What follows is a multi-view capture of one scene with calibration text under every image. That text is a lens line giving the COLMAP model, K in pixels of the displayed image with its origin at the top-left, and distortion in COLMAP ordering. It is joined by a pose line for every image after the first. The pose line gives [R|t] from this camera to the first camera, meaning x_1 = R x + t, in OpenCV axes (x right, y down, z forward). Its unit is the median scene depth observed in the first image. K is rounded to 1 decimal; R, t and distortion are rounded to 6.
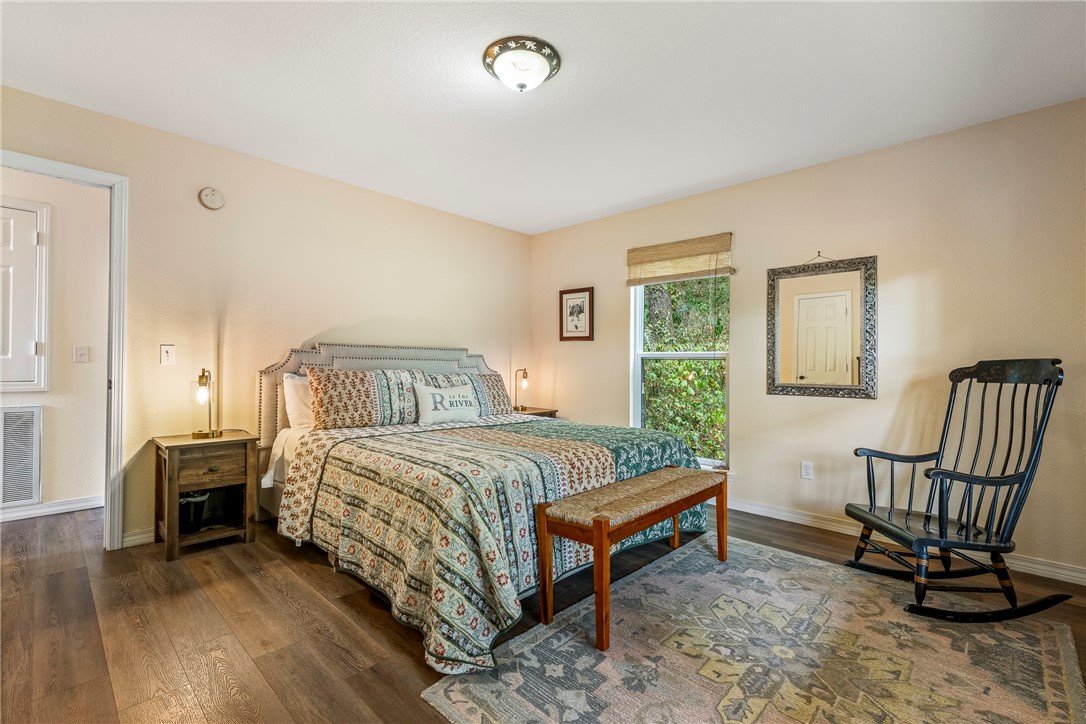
lens RADIAL K [[483.7, 0, 539.1], [0, 483.7, 359.2], [0, 0, 1]] dist [-0.002211, -0.000322]
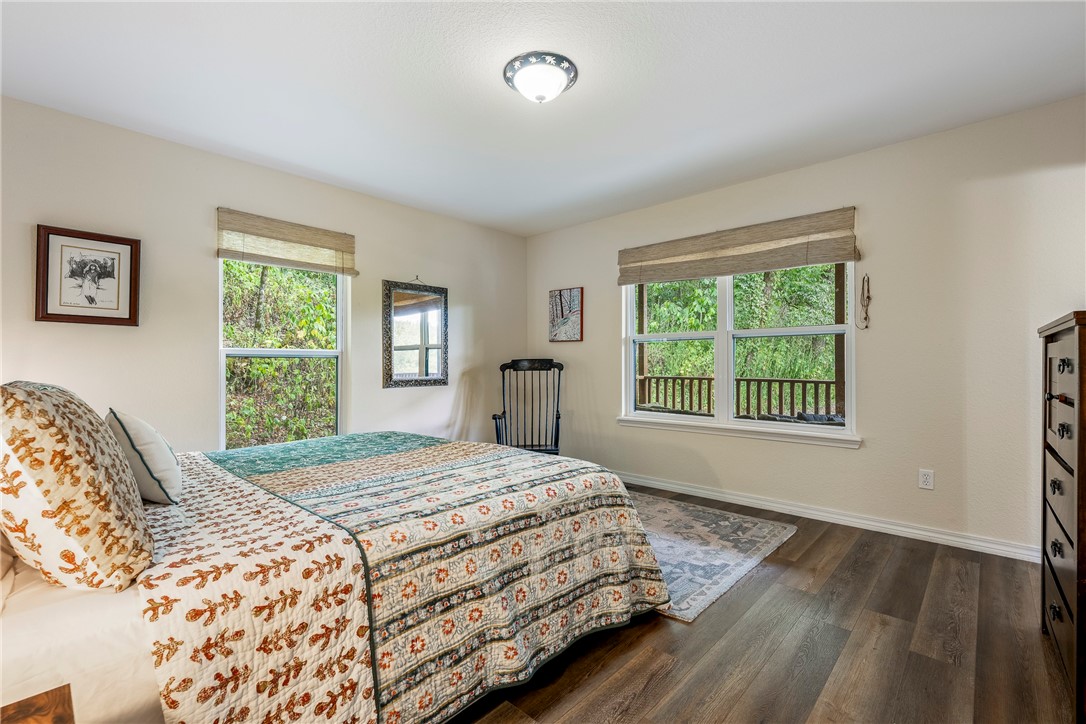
lens RADIAL K [[483.7, 0, 539.1], [0, 483.7, 359.2], [0, 0, 1]] dist [-0.002211, -0.000322]
pose [[-0.017436, -0.002491, 0.999845, -0.832406], [-0.008441, 0.999962, 0.002344, -0.002002], [-0.999812, -0.008399, -0.017457, 0.781936]]
